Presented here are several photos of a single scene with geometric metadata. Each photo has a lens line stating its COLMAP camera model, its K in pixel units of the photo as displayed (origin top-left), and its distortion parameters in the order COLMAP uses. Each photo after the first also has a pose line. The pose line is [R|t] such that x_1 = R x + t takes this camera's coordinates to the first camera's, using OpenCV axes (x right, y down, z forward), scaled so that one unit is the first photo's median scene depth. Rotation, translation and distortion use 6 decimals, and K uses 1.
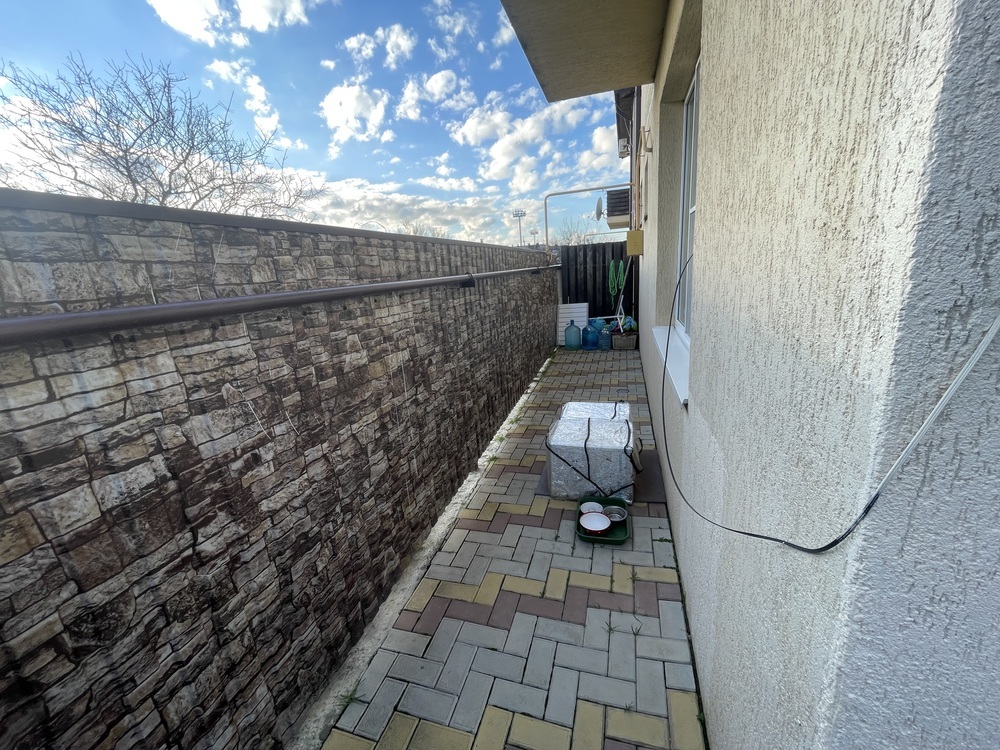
lens RADIAL K [[404.4, 0, 500.8], [0, 404.4, 376.9], [0, 0, 1]] dist [-0.002083, -0.000273]
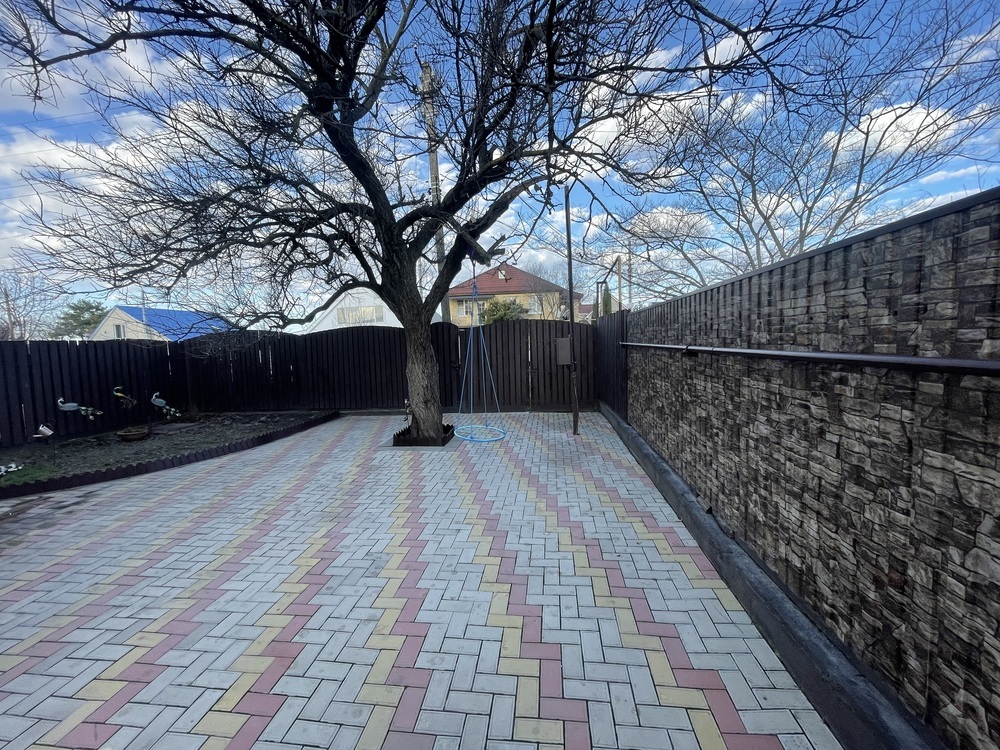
lens RADIAL K [[404.4, 0, 499.6], [0, 404.4, 372.4], [0, 0, 1]] dist [-0.002083, -0.000273]
pose [[-0.983578, 0.112658, -0.141005, 0.736898], [0.058970, 0.938983, 0.338870, -0.350954], [0.170577, 0.324990, -0.930207, 2.093471]]
